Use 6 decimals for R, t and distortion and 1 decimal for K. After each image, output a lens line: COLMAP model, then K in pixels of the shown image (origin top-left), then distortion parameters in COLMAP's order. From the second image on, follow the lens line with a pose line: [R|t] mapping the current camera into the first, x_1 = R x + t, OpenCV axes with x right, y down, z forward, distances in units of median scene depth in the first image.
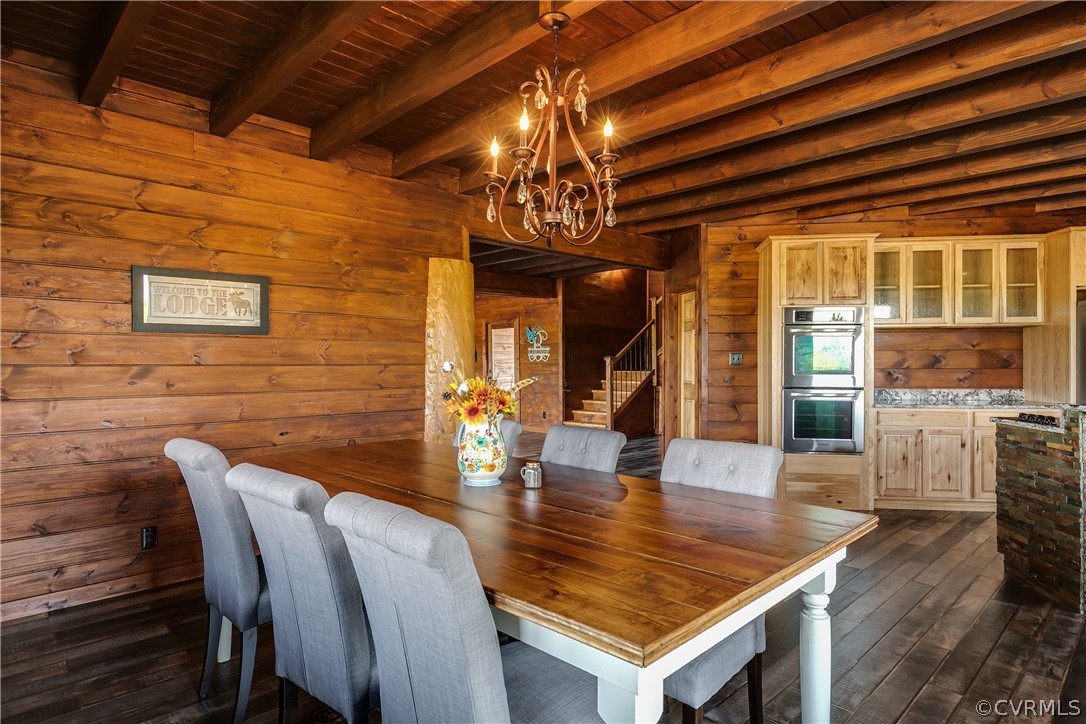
lens RADIAL K [[615.5, 0, 544.4], [0, 615.5, 358.8], [0, 0, 1]] dist [0.006922, -0.004618]
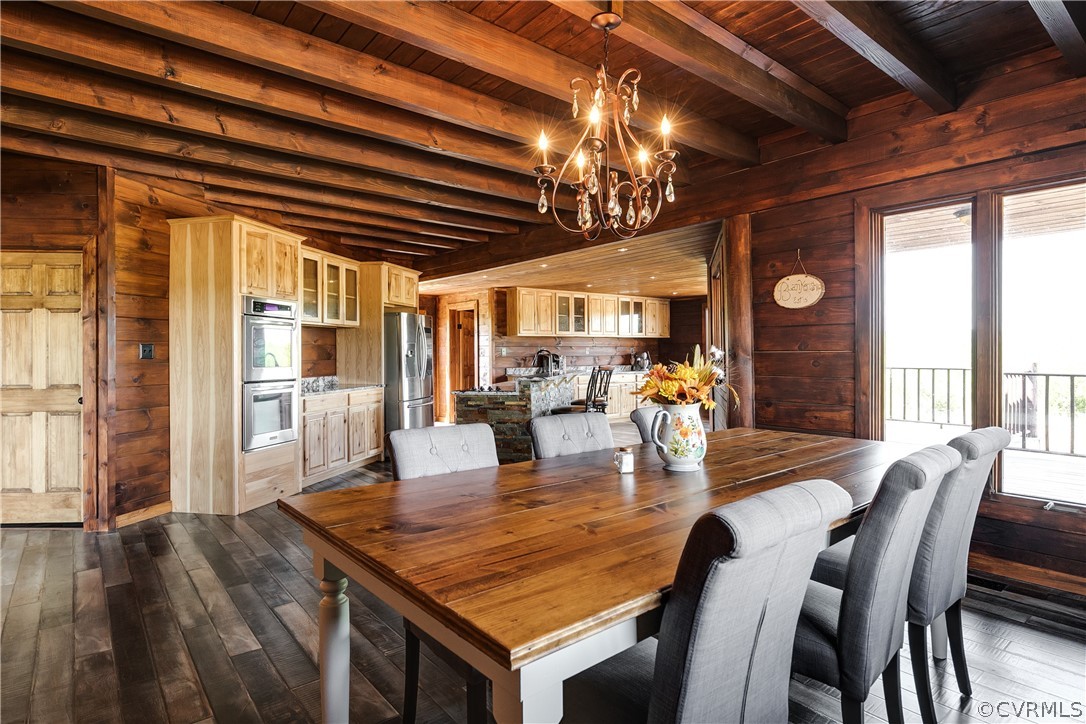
lens RADIAL K [[583.2, 0, 547.2], [0, 583.2, 357.3], [0, 0, 1]] dist [0.008056, -0.000161]
pose [[0.073616, -0.004491, 0.997277, -0.429665], [0.001769, 0.999989, 0.004373, 0.005711], [-0.997285, 0.001443, 0.073623, 0.457108]]
